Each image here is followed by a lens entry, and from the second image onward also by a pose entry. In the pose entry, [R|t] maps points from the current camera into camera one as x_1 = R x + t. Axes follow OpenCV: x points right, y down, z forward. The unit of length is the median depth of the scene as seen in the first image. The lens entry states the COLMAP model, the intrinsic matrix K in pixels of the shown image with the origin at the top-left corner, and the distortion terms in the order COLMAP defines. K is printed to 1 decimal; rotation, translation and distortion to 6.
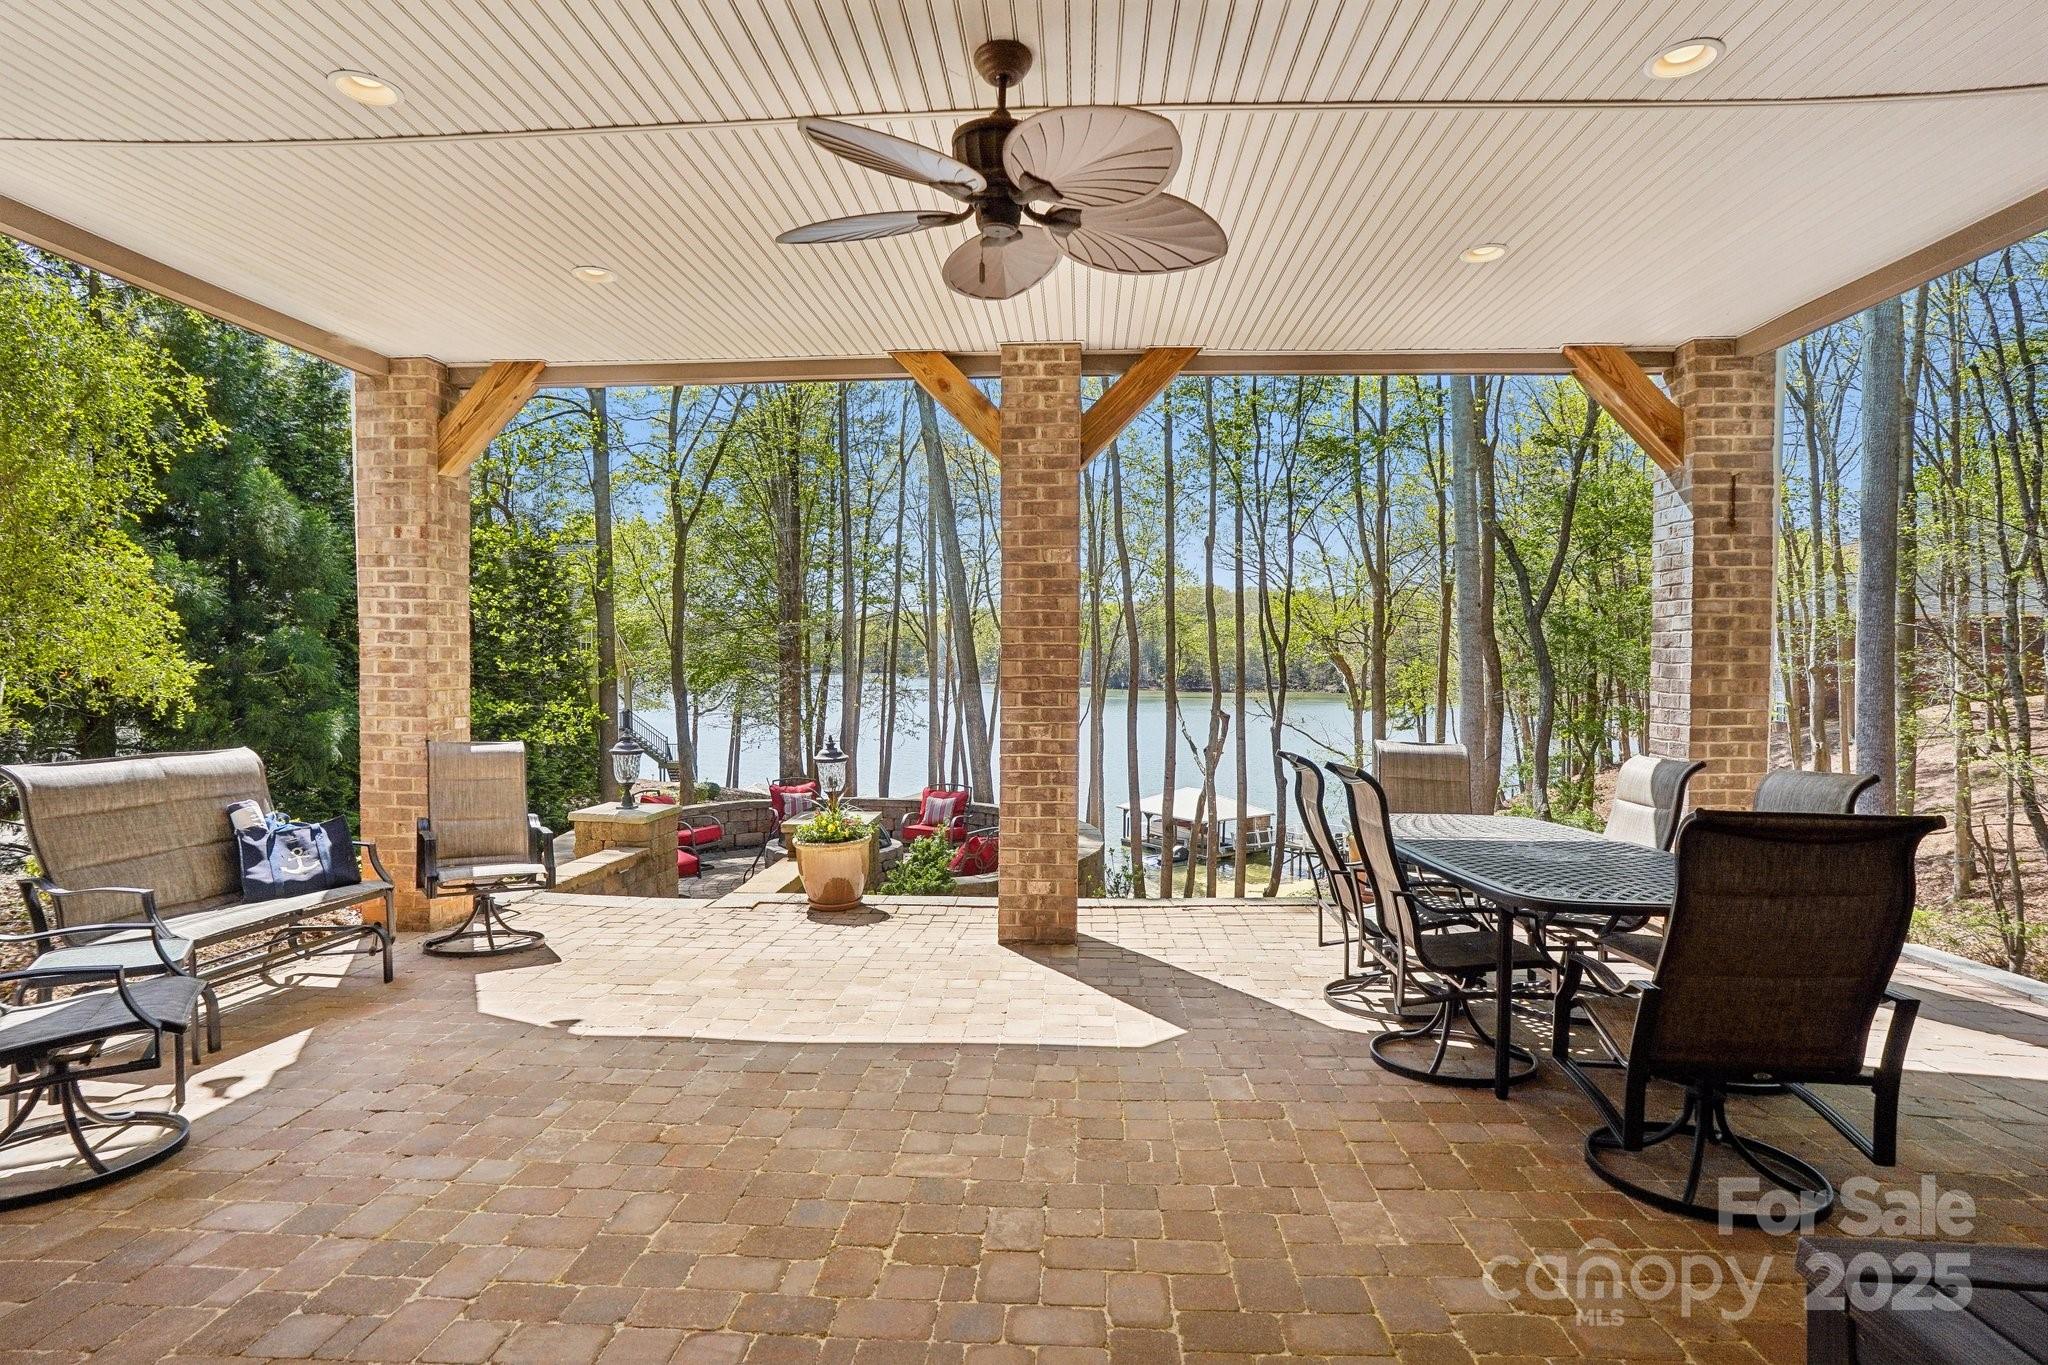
lens RADIAL K [[1085.4, 0, 1035.5], [0, 1085.4, 686.1], [0, 0, 1]] dist [-0.085719, 0.048407]
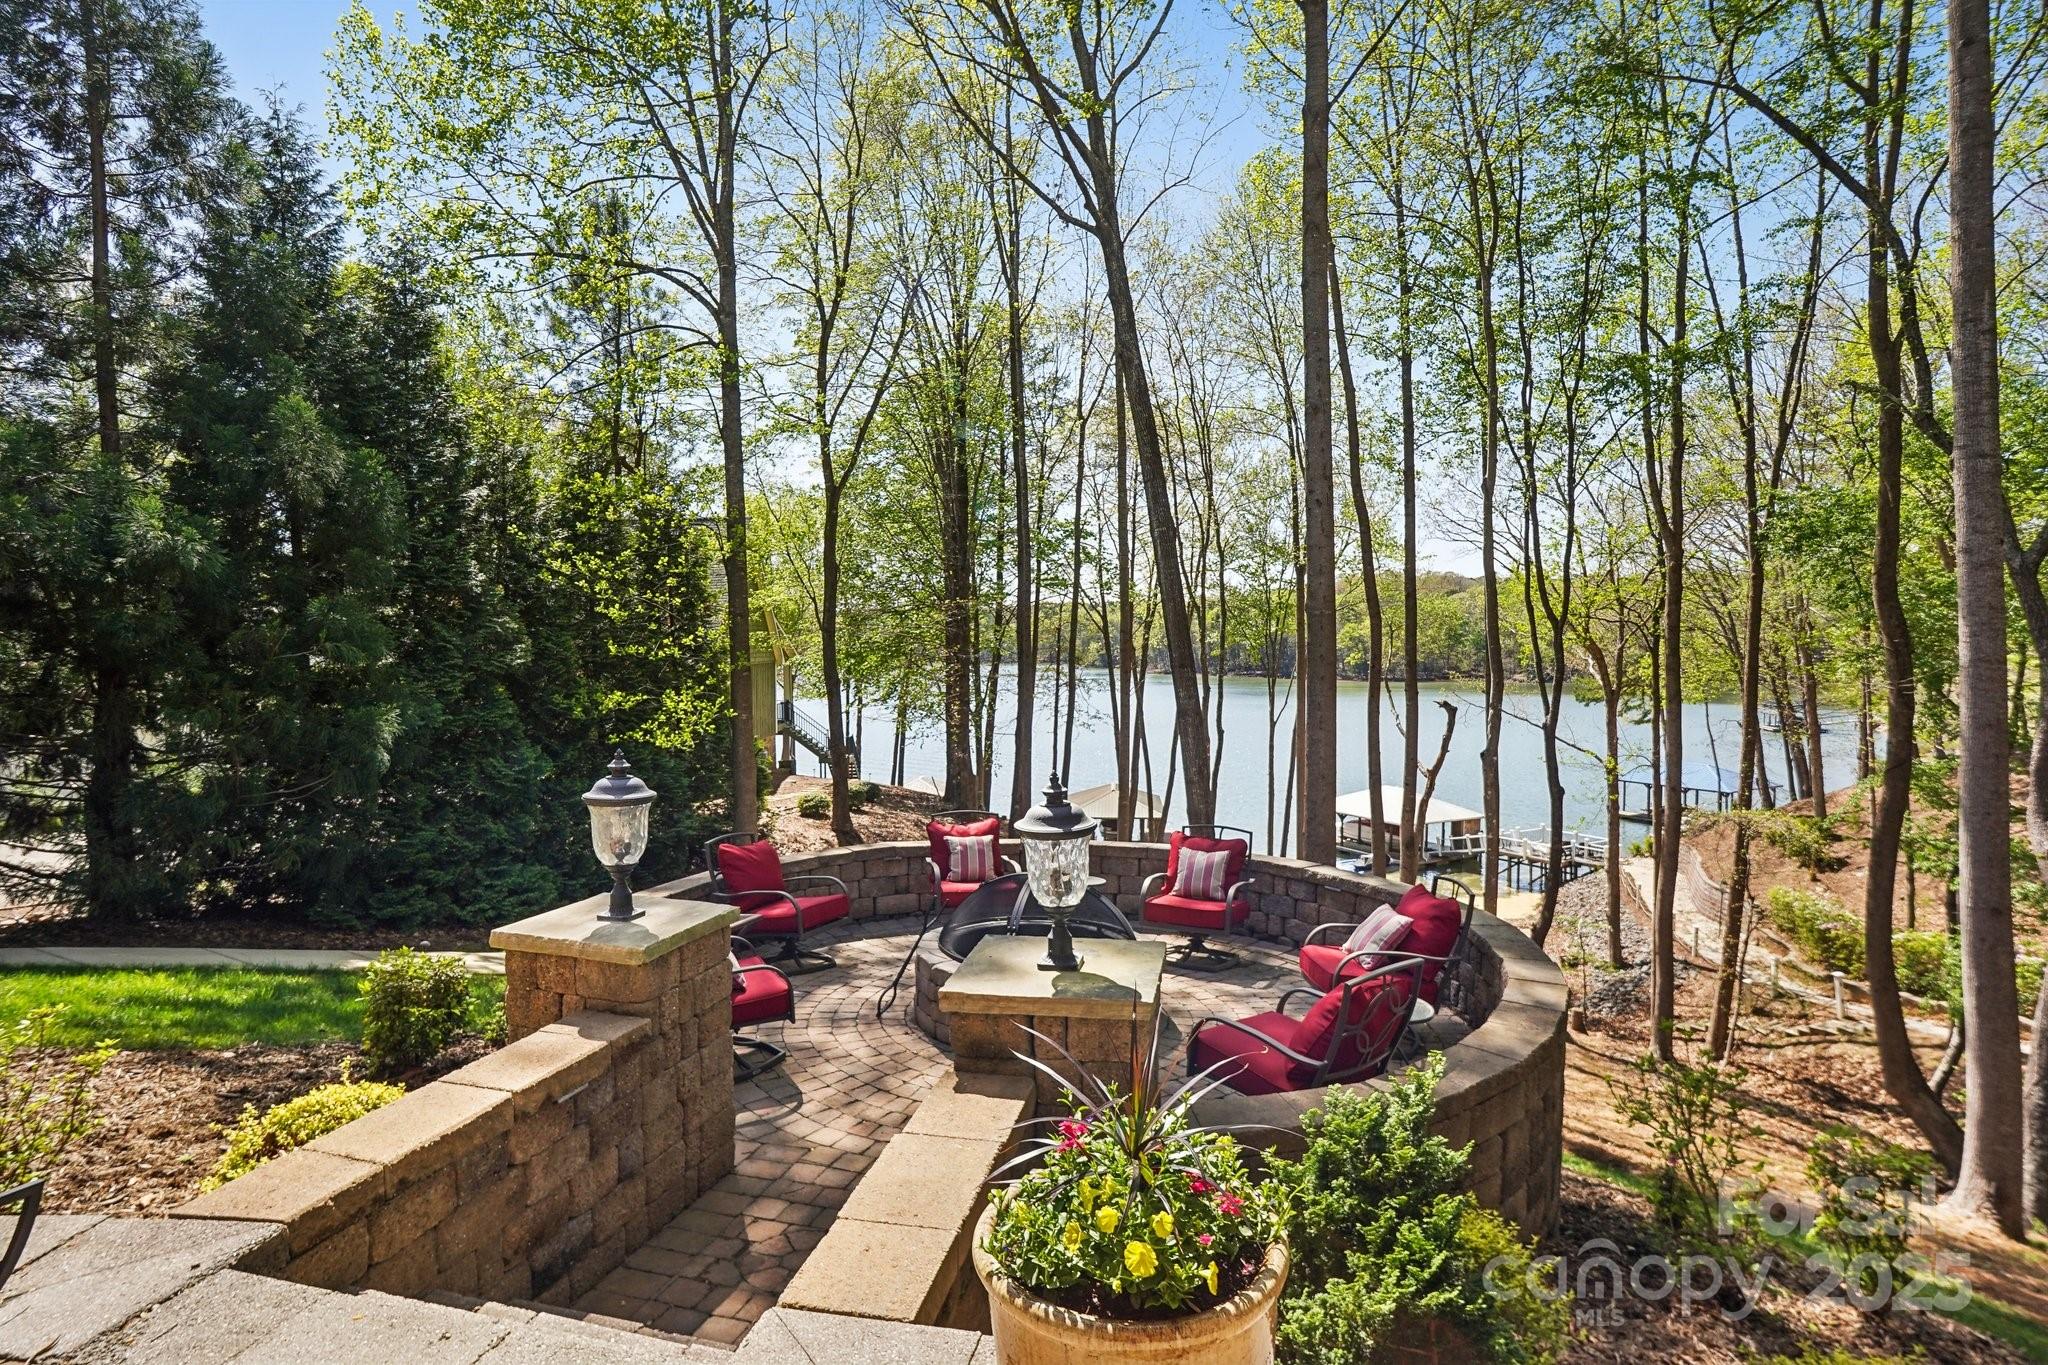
lens RADIAL K [[1085.4, 0, 1035.5], [0, 1085.4, 686.1], [0, 0, 1]] dist [-0.085719, 0.048407]
pose [[0.988467, -0.001907, -0.151427, -0.025969], [0.003192, 0.999961, 0.008239, 0.001673], [0.151406, -0.008628, 0.988434, 0.114533]]
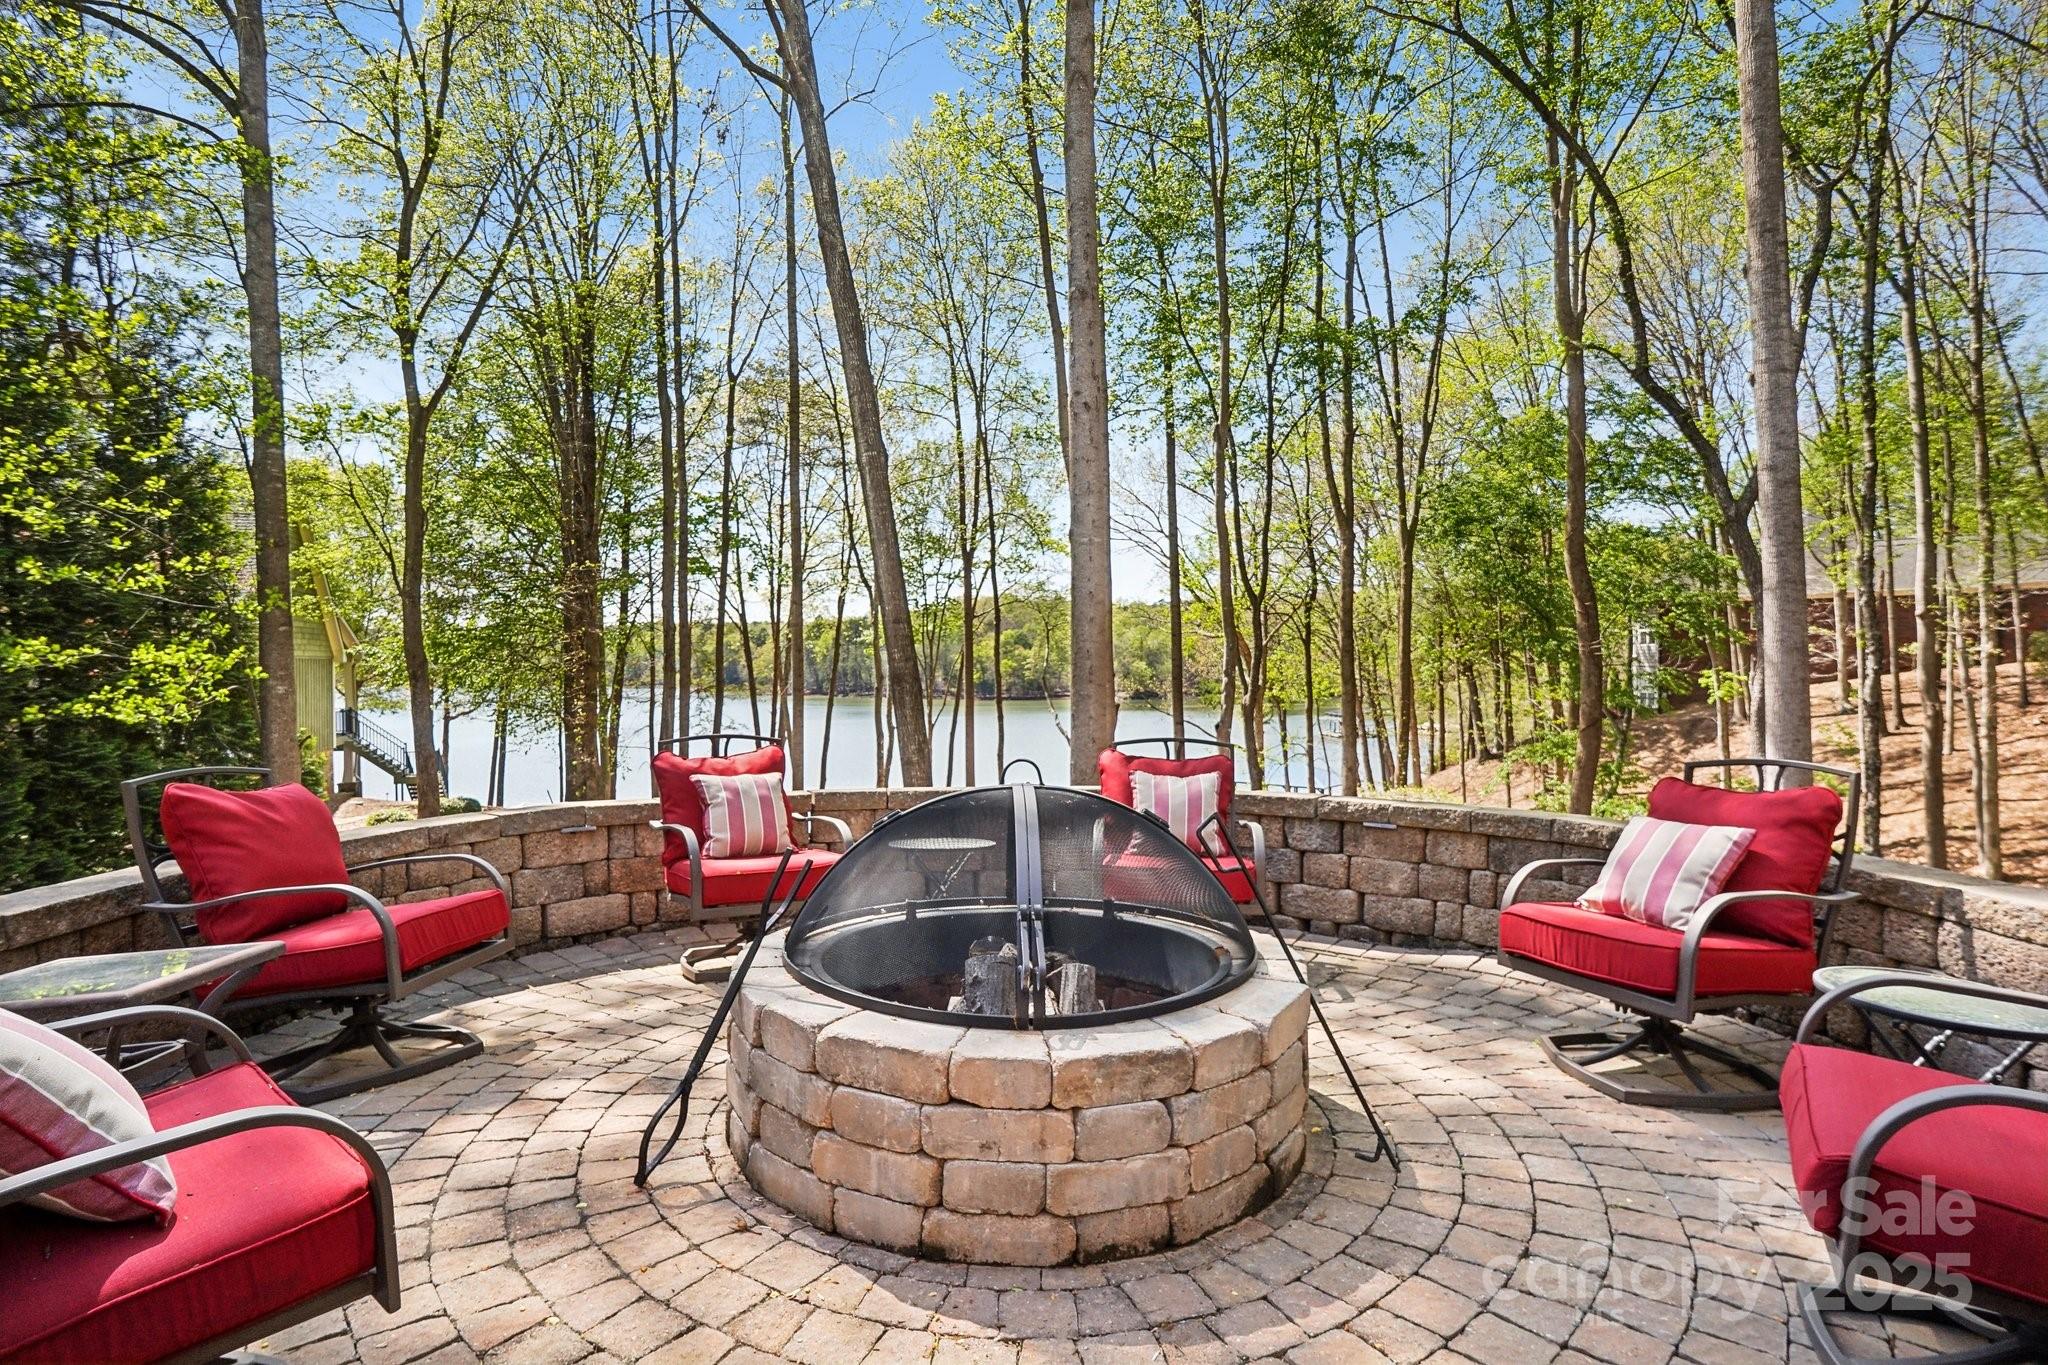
lens RADIAL K [[1085.4, 0, 1035.5], [0, 1085.4, 686.1], [0, 0, 1]] dist [-0.085719, 0.048407]
pose [[0.980214, -0.011629, 0.197597, -0.061095], [0.014354, 0.999820, -0.012367, 0.024324], [-0.197418, 0.014959, 0.980205, 0.201444]]
